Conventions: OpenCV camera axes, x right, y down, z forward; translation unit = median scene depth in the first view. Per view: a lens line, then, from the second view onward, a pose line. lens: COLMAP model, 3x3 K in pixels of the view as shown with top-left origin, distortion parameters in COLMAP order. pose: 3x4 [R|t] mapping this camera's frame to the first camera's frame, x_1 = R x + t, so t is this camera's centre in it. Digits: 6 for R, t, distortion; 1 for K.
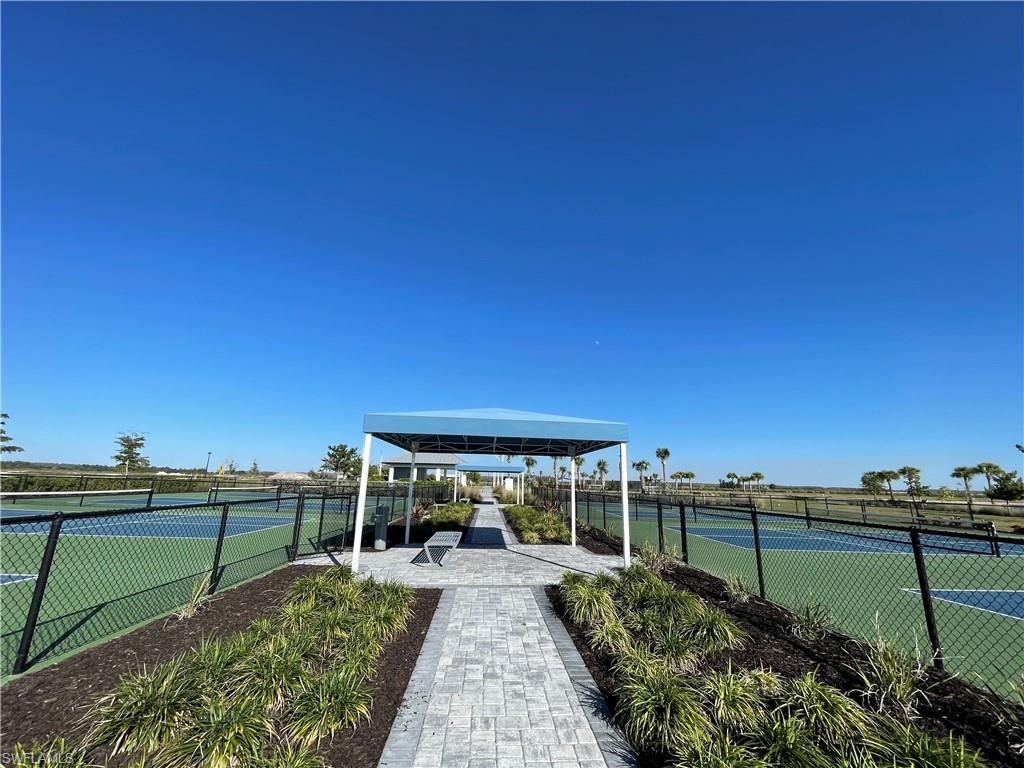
lens RADIAL K [[414.6, 0, 513.8], [0, 414.6, 387.7], [0, 0, 1]] dist [0.002143, -0.000357]
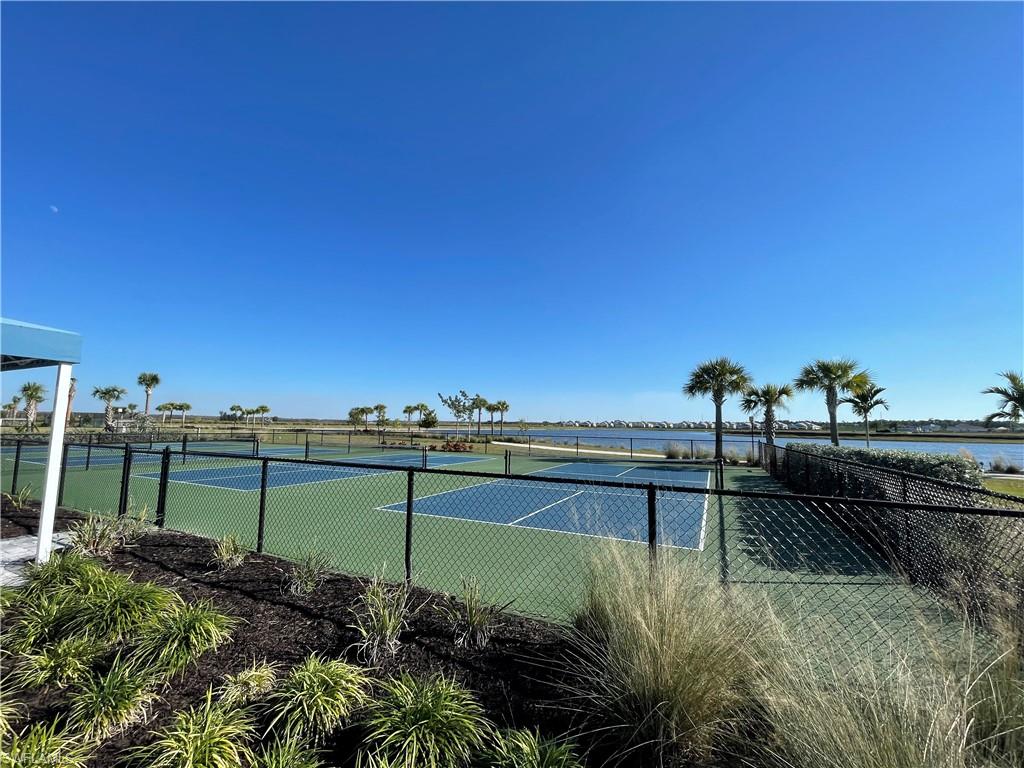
lens RADIAL K [[414.6, 0, 513.8], [0, 414.6, 387.7], [0, 0, 1]] dist [0.002143, -0.000357]
pose [[0.484932, 0.061852, 0.872362, 0.063848], [-0.198333, 0.979284, 0.040817, 0.014433], [-0.851766, -0.192812, 0.487154, 0.164423]]
